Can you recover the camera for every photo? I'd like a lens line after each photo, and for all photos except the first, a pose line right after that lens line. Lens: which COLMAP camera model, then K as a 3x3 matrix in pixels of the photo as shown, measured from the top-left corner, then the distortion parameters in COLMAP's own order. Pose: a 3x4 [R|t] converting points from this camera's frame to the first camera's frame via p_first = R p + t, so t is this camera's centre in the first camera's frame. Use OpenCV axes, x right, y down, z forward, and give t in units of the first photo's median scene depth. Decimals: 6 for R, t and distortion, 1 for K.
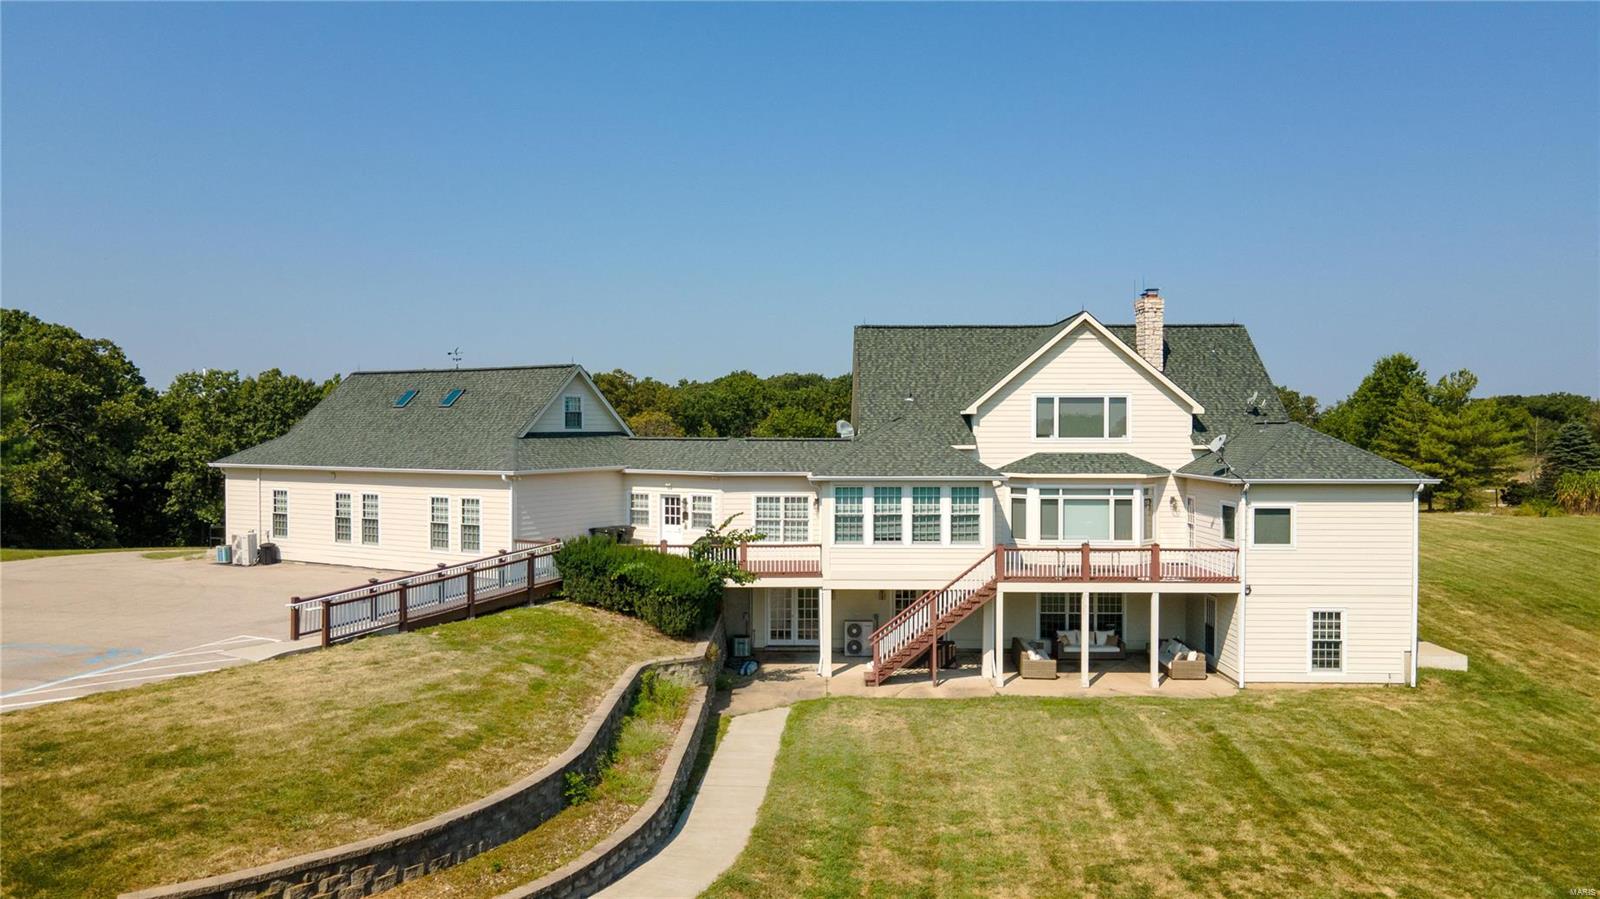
lens RADIAL K [[1155.8, 0, 824.5], [0, 1155.8, 469.1], [0, 0, 1]] dist [0.001138, 0.053616]
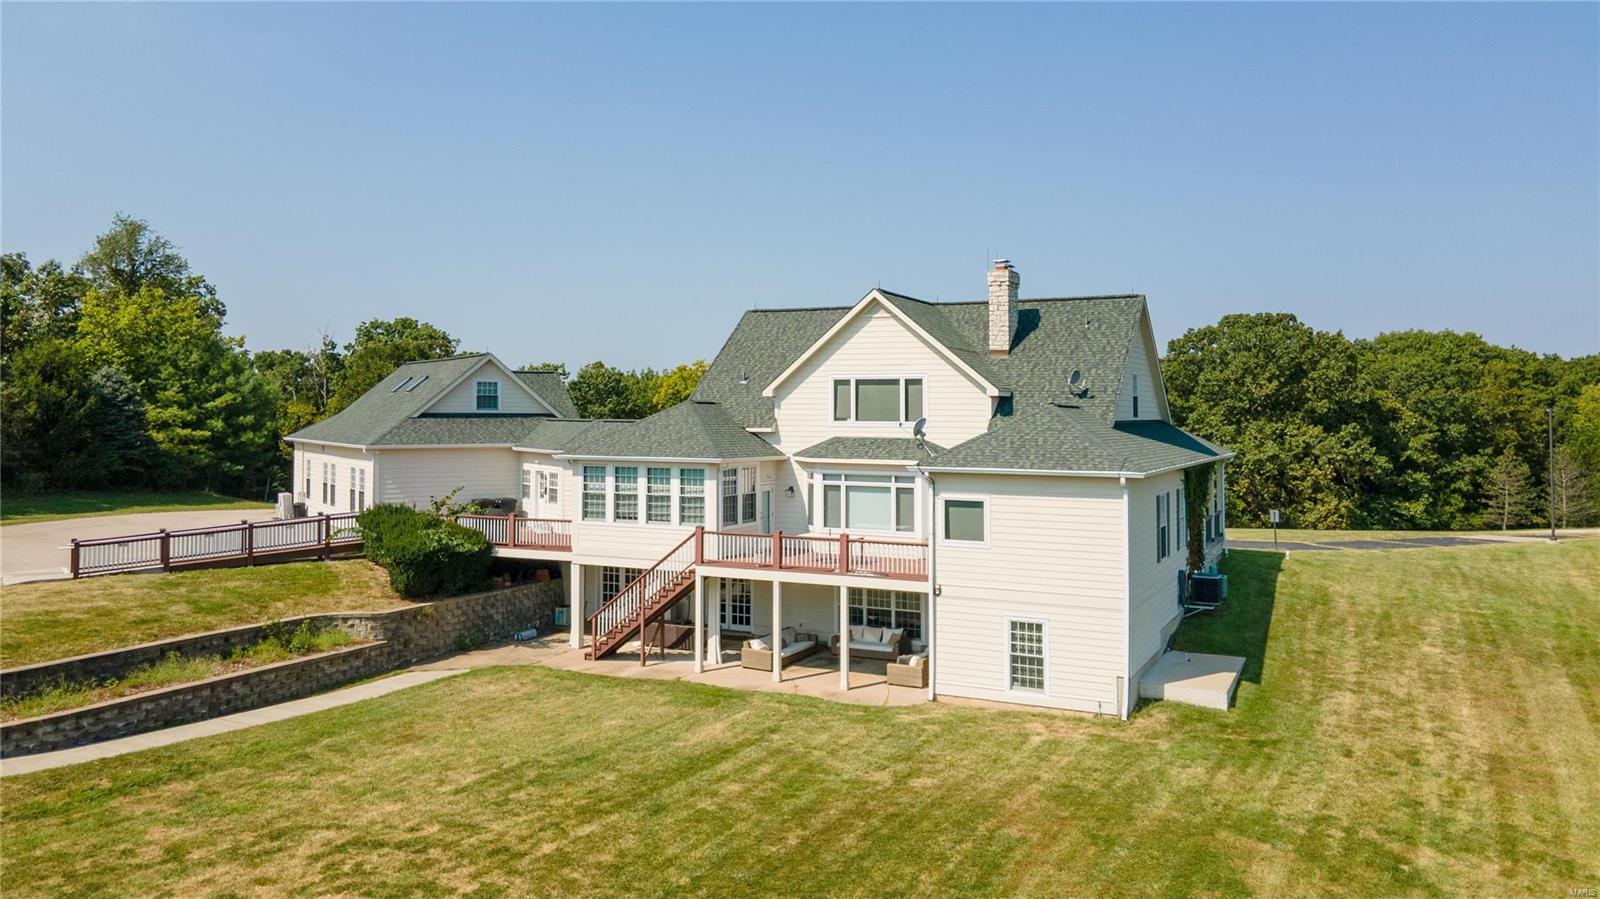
lens RADIAL K [[1191.4, 0, 909.8], [0, 1191.4, 395.3], [0, 0, 1]] dist [0.000296, 0.051233]
pose [[0.905486, -0.002553, -0.424369, 0.731263], [-0.020493, 0.998552, -0.049732, -0.000539], [0.423882, 0.053729, 0.904122, 0.144129]]
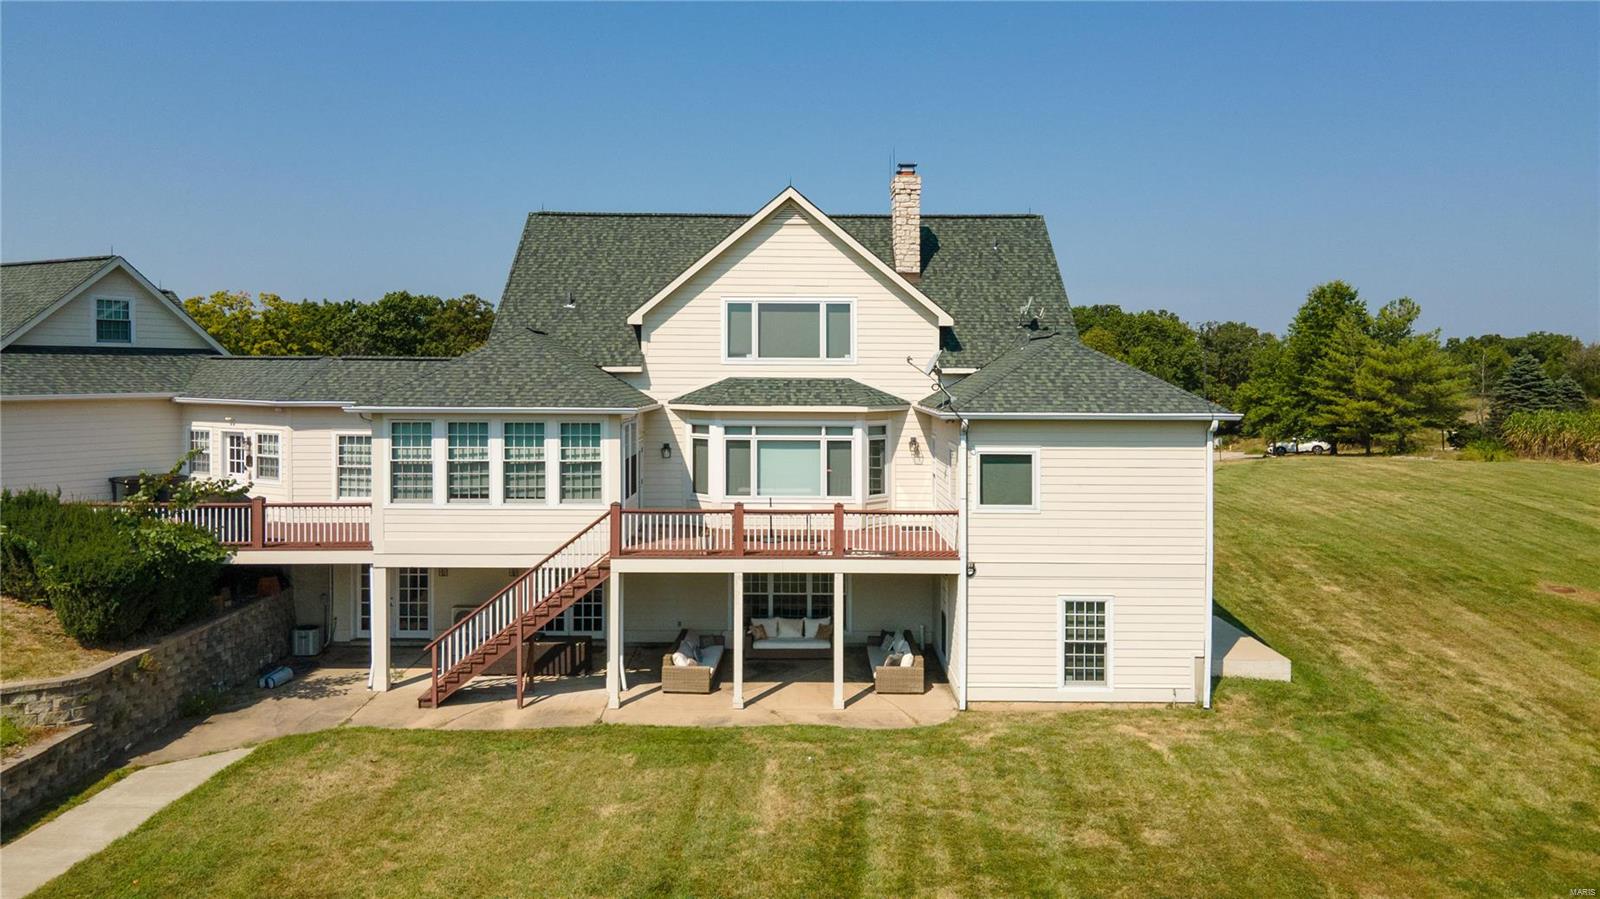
lens RADIAL K [[1133.2, 0, 827.9], [0, 1133.2, 393.8], [0, 0, 1]] dist [0.002270, 0.041083]
pose [[0.999984, 0.003910, -0.004055, 0.277607], [-0.003964, 0.999905, -0.013189, 0.006171], [0.004003, 0.013205, 0.999905, 0.303658]]
